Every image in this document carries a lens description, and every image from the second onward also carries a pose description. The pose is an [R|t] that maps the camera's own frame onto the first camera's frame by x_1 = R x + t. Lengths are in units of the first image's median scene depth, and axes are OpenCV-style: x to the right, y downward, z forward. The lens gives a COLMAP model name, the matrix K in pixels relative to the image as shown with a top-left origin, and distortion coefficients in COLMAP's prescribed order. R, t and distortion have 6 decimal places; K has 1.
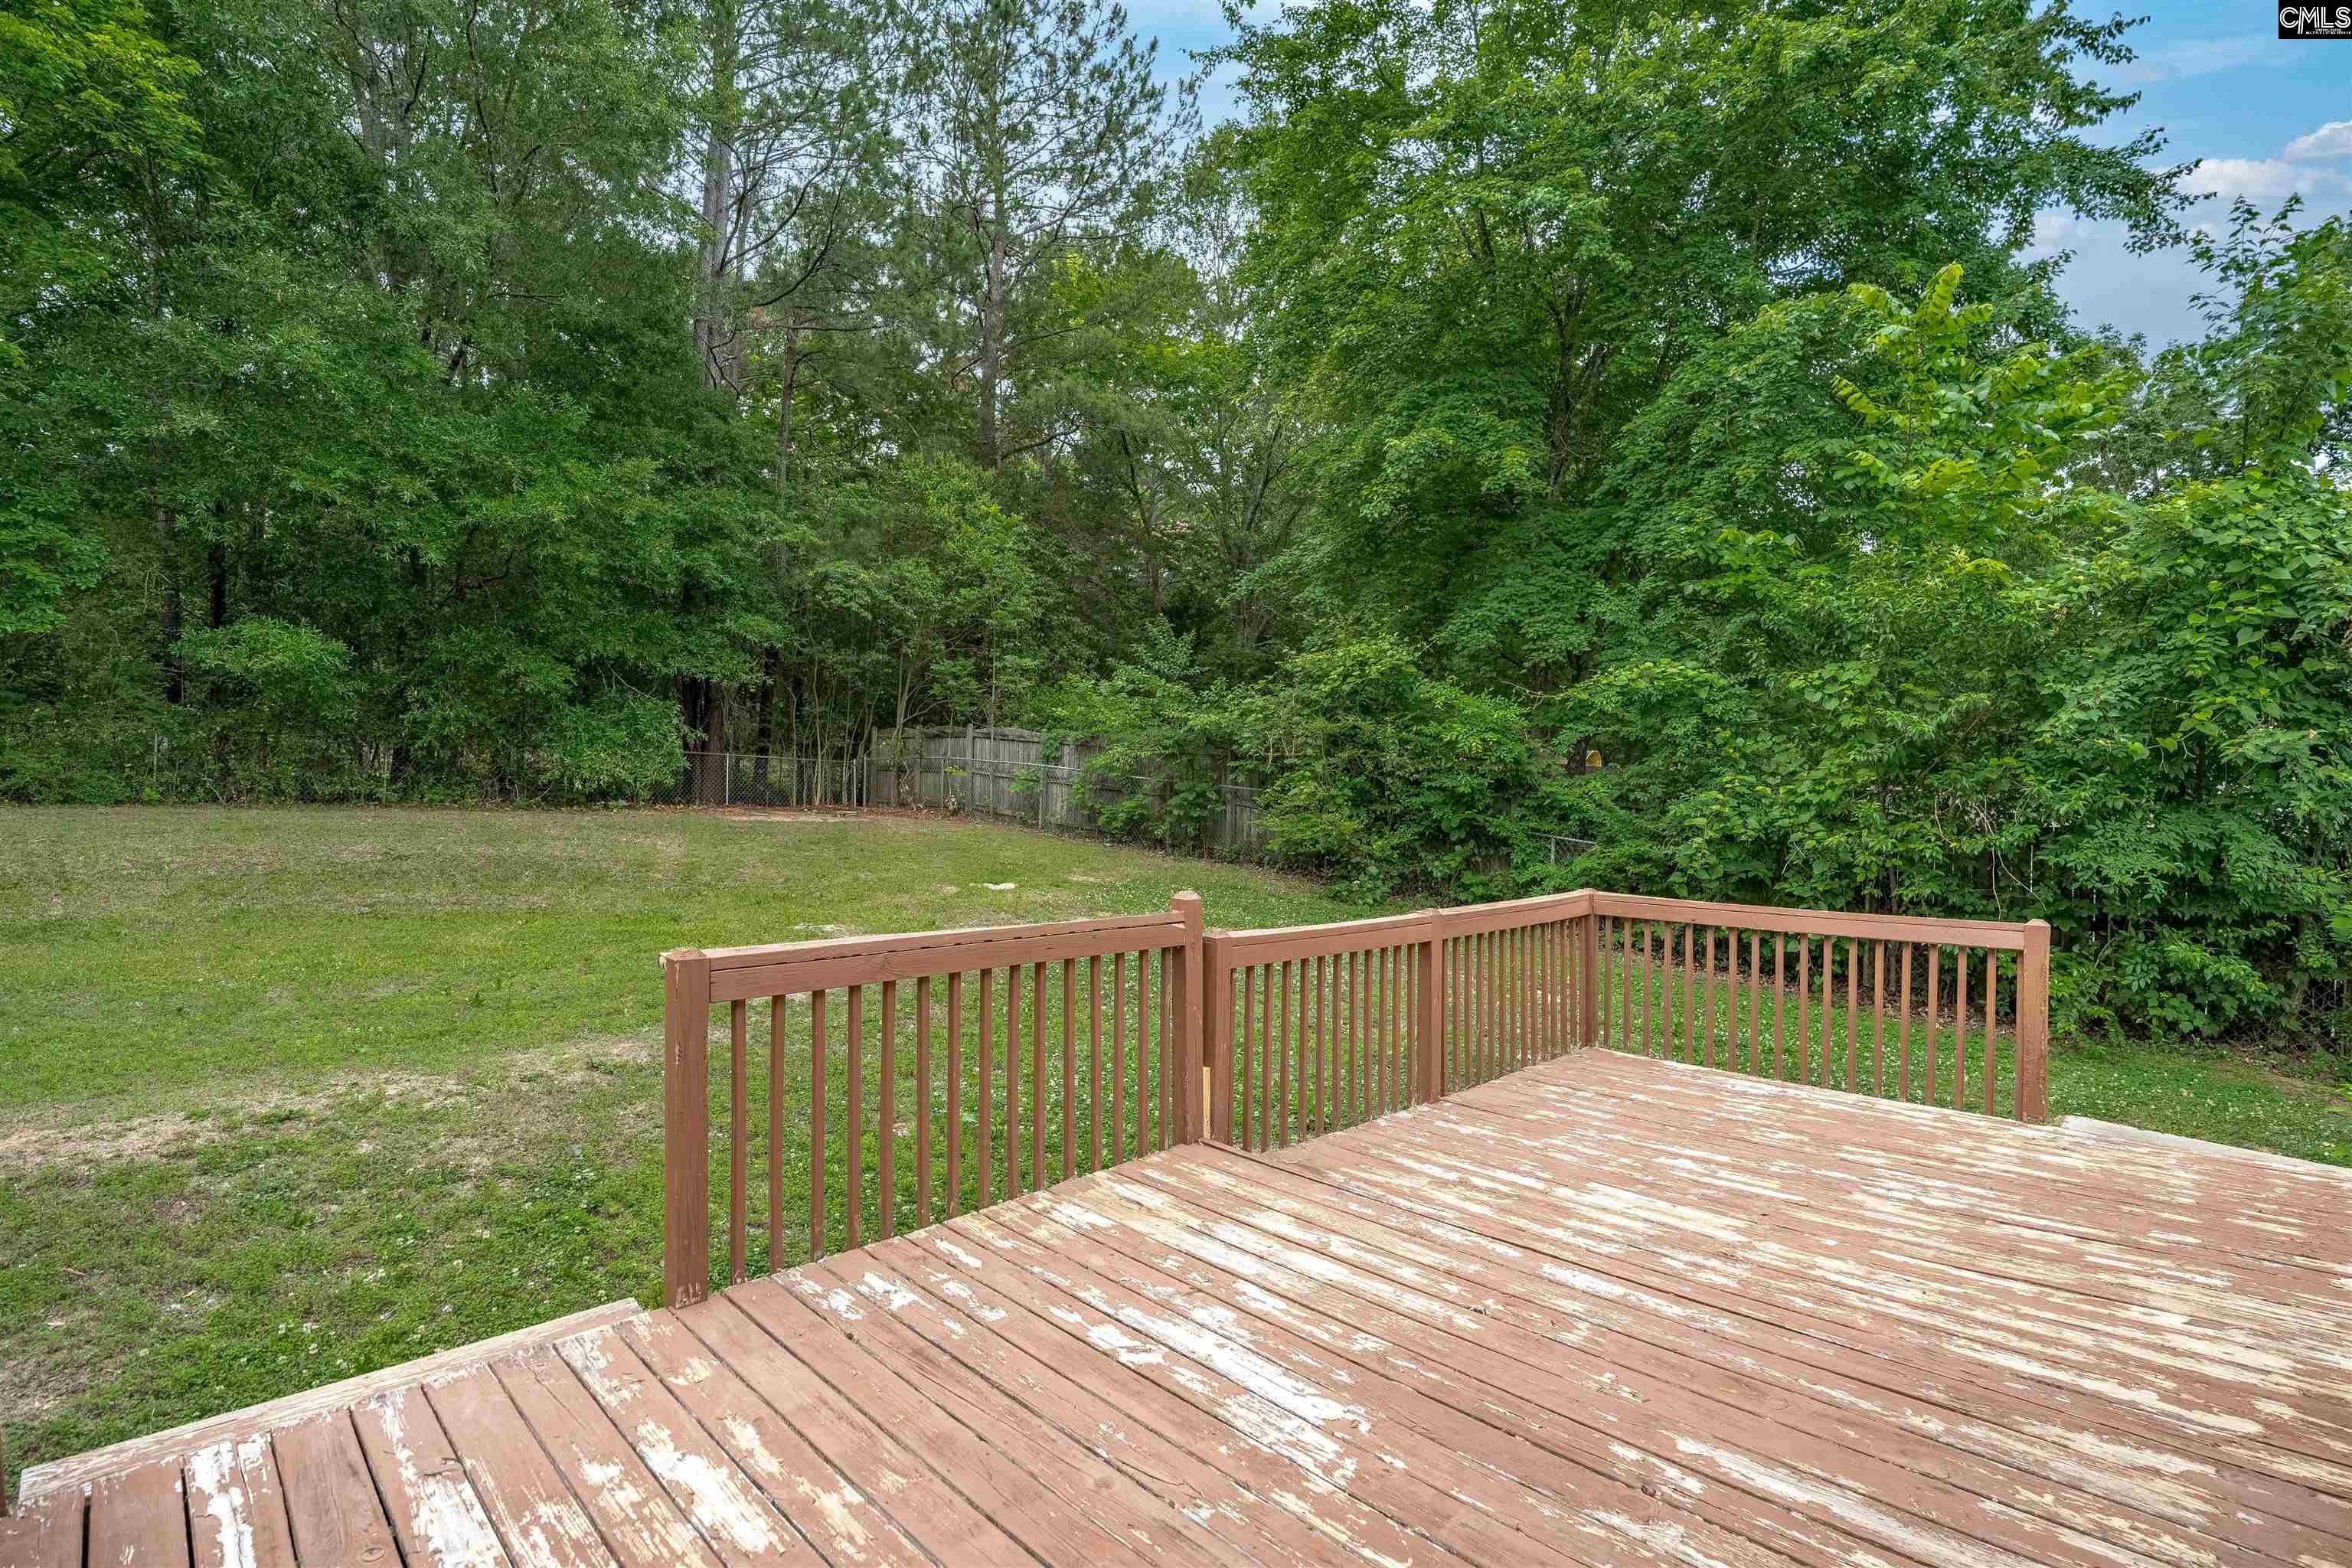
lens RADIAL K [[1093.5, 0, 1220.2], [0, 1093.5, 775.8], [0, 0, 1]] dist [-0.017777, 0.000856]
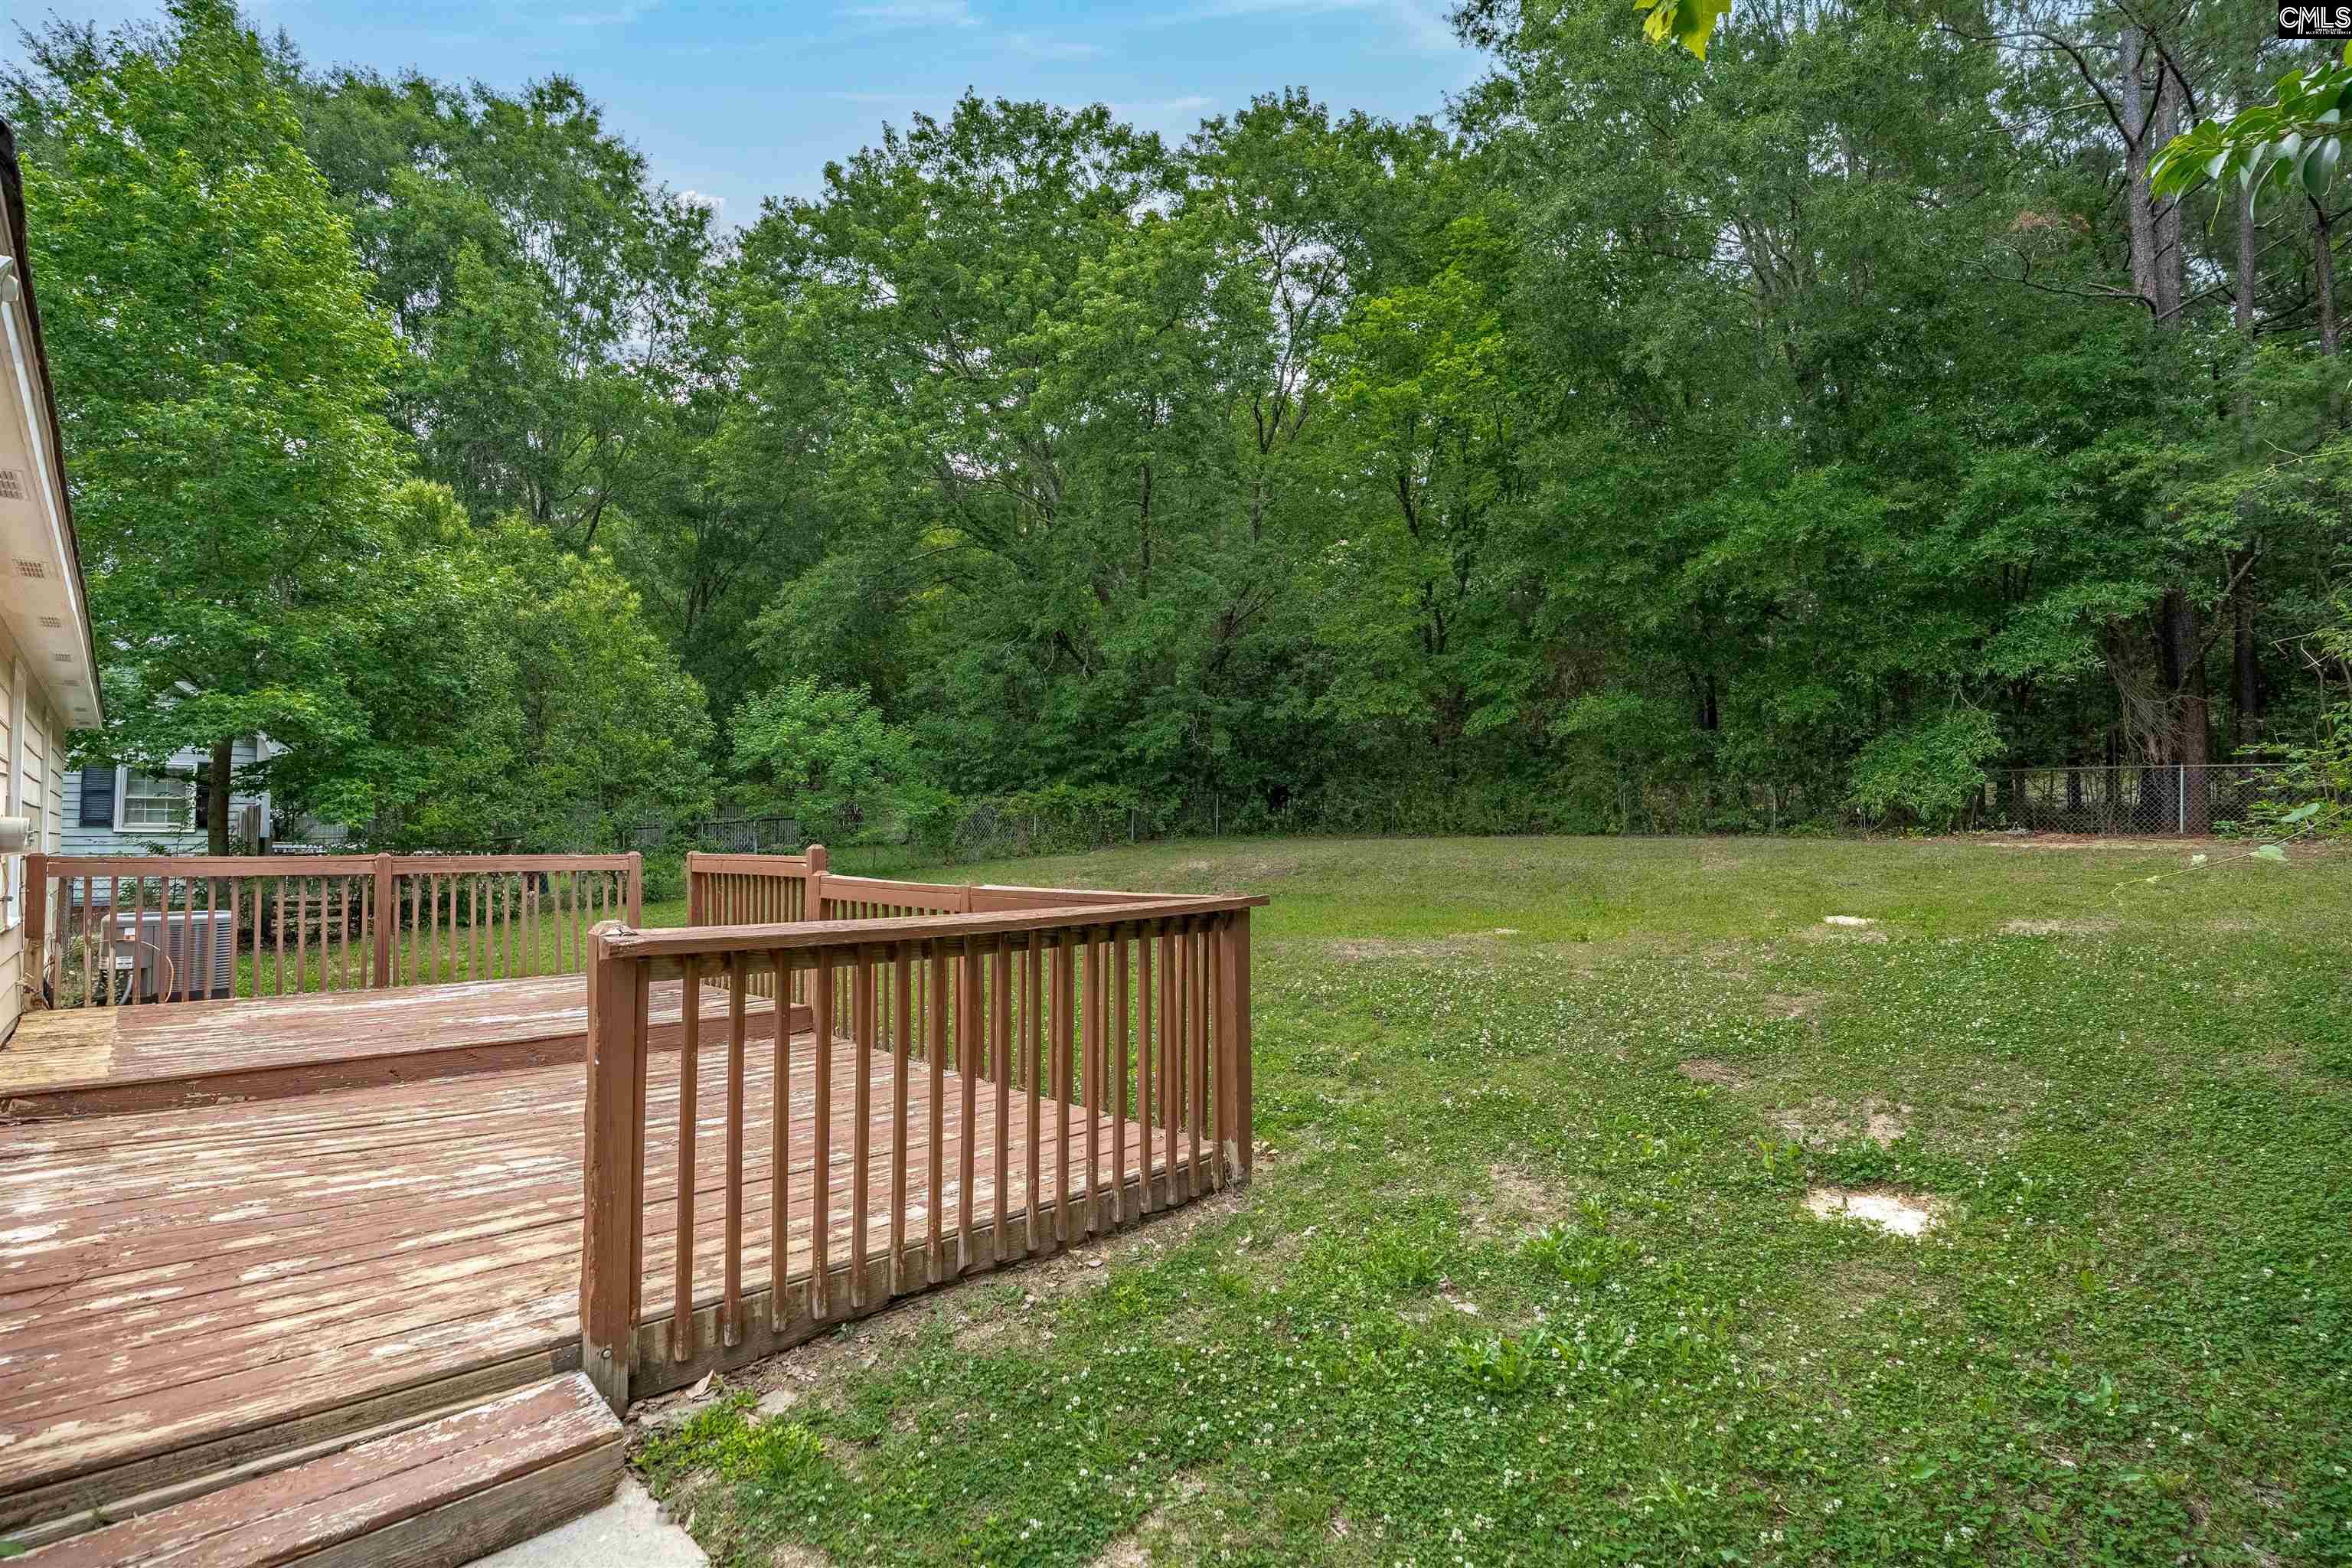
lens RADIAL K [[1095.0, 0, 1181.7], [0, 1095.0, 787.3], [0, 0, 1]] dist [-0.063314, 0.023912]
pose [[-0.007362, -0.056331, -0.998385, 0.780158], [0.018578, 0.998232, -0.056460, 0.061805], [0.999800, -0.018964, -0.006302, 0.788961]]
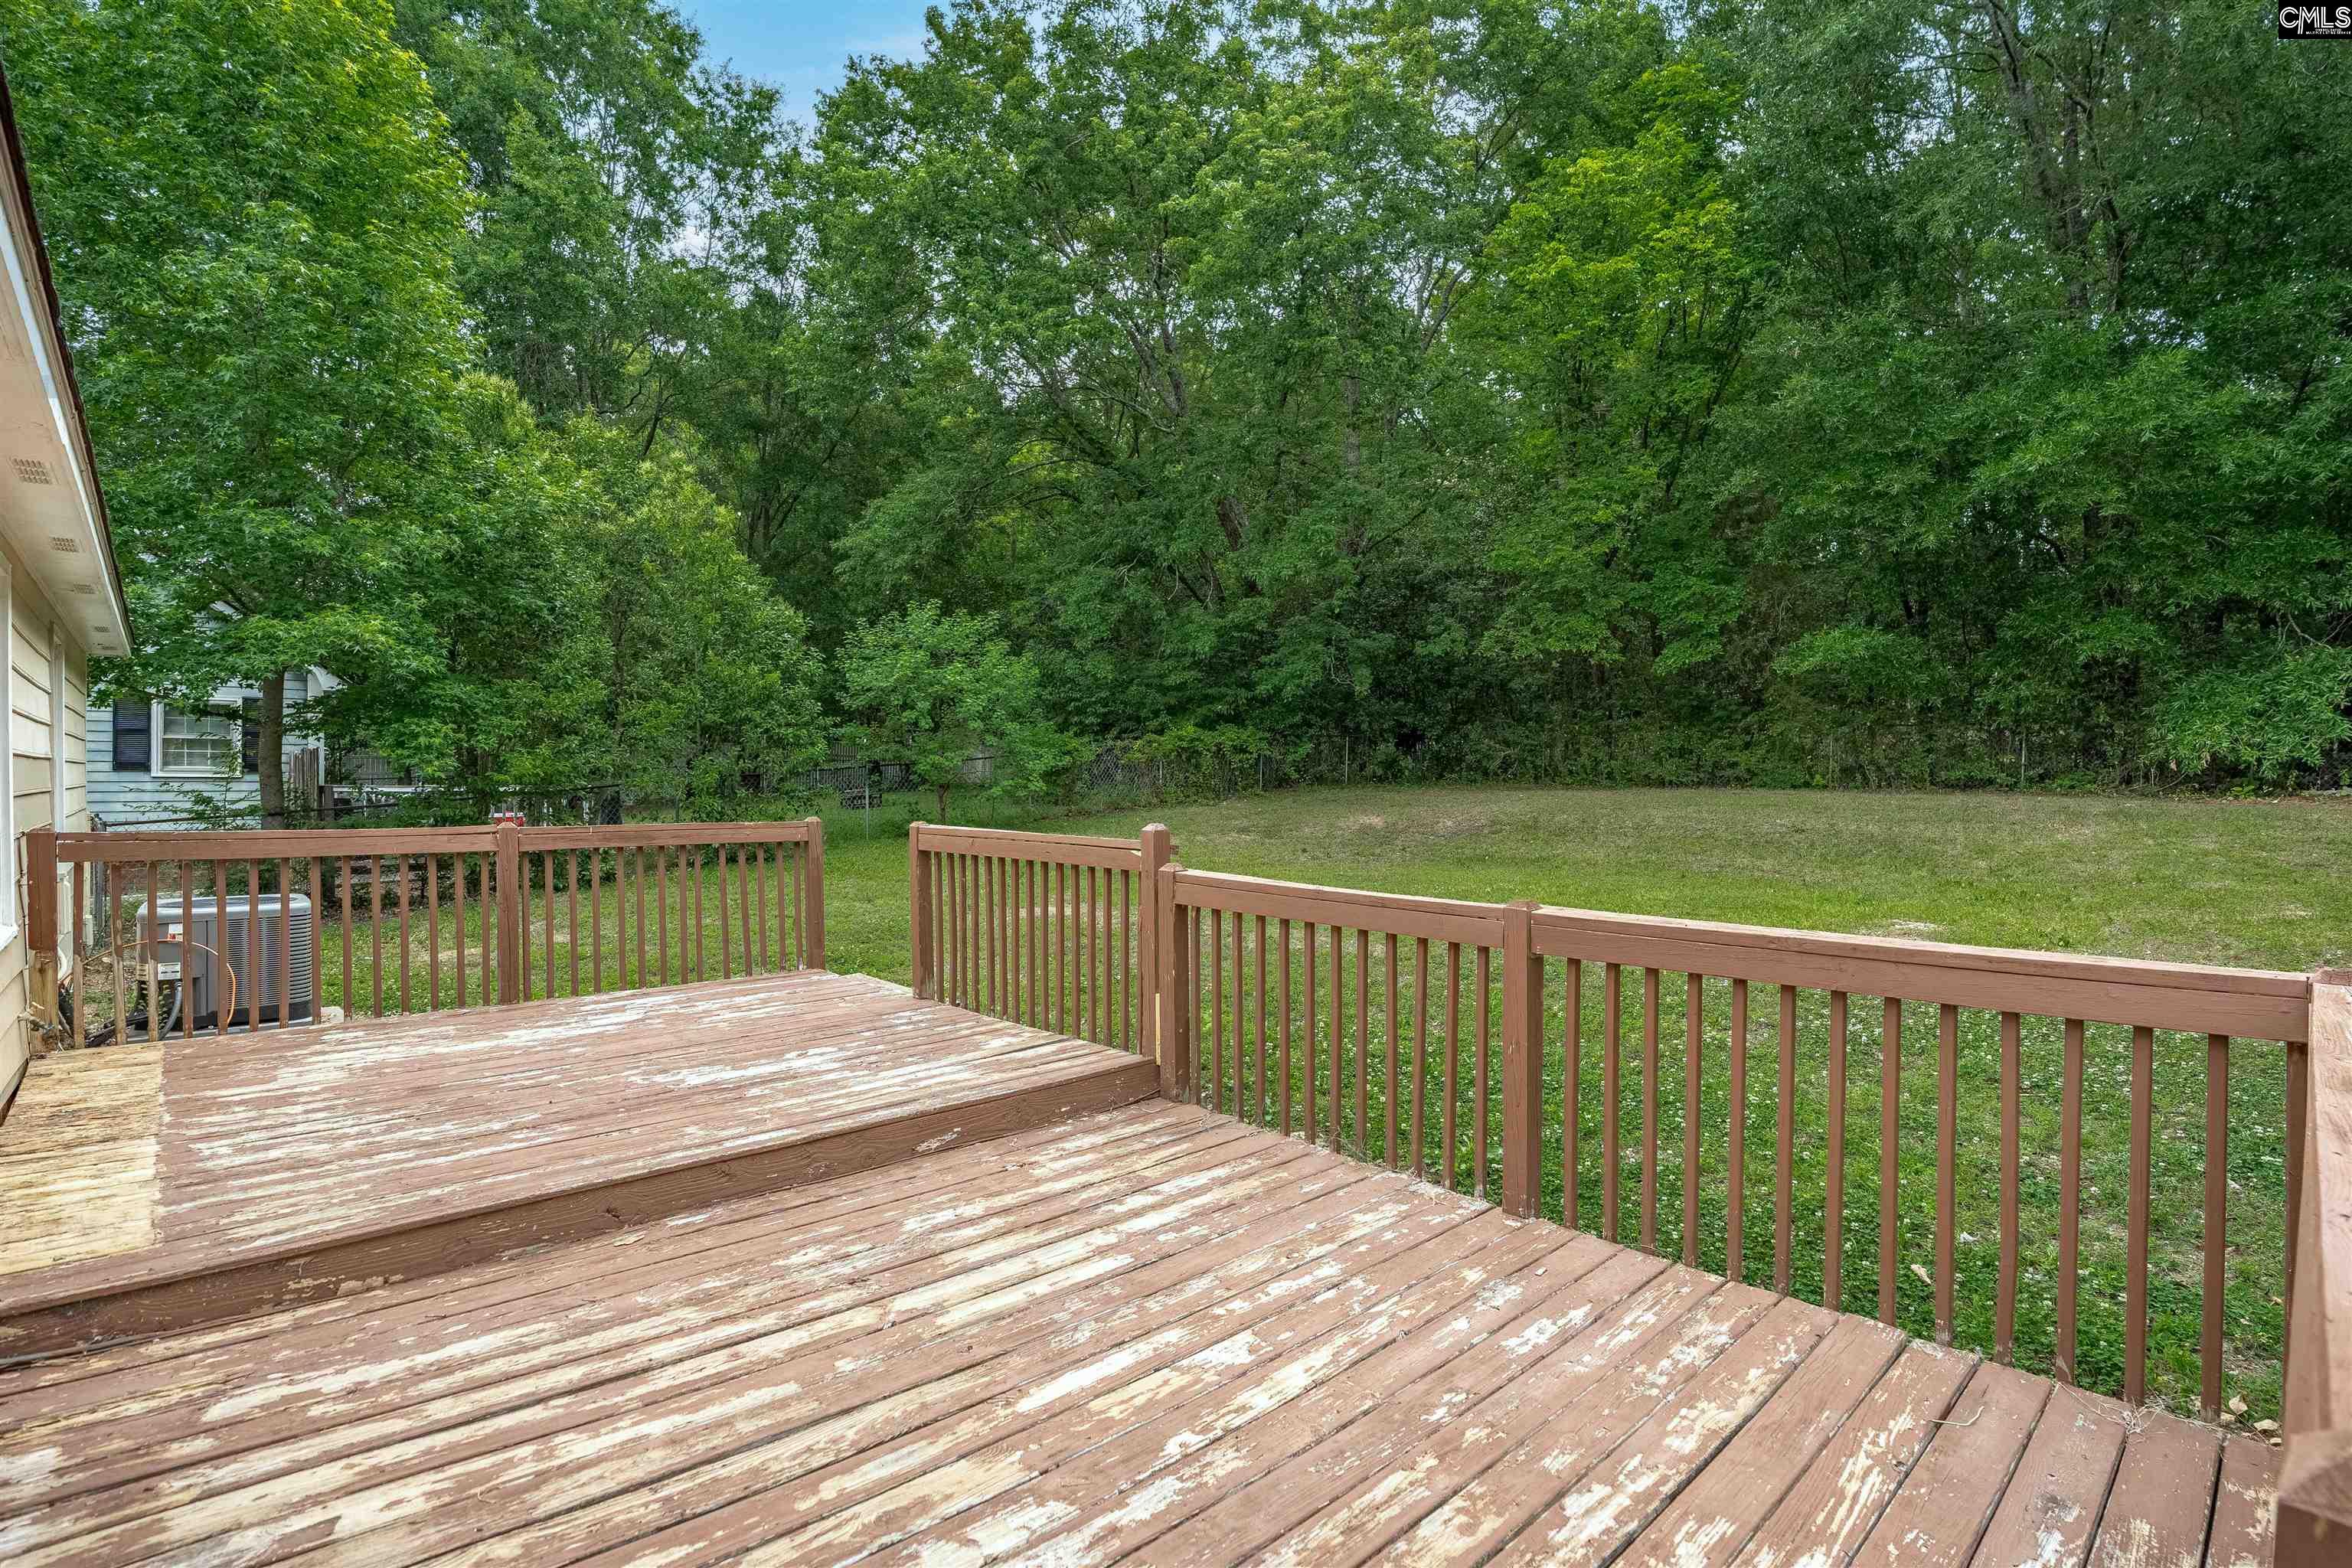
lens RADIAL K [[1115.8, 0, 1176.0], [0, 1115.8, 784.0], [0, 0, 1]] dist [-0.057260, 0.025653]
pose [[-0.042815, -0.005092, -0.999070, 0.539957], [0.010056, 0.999934, -0.005527, 0.036950], [0.999032, -0.010283, -0.042761, 0.545105]]
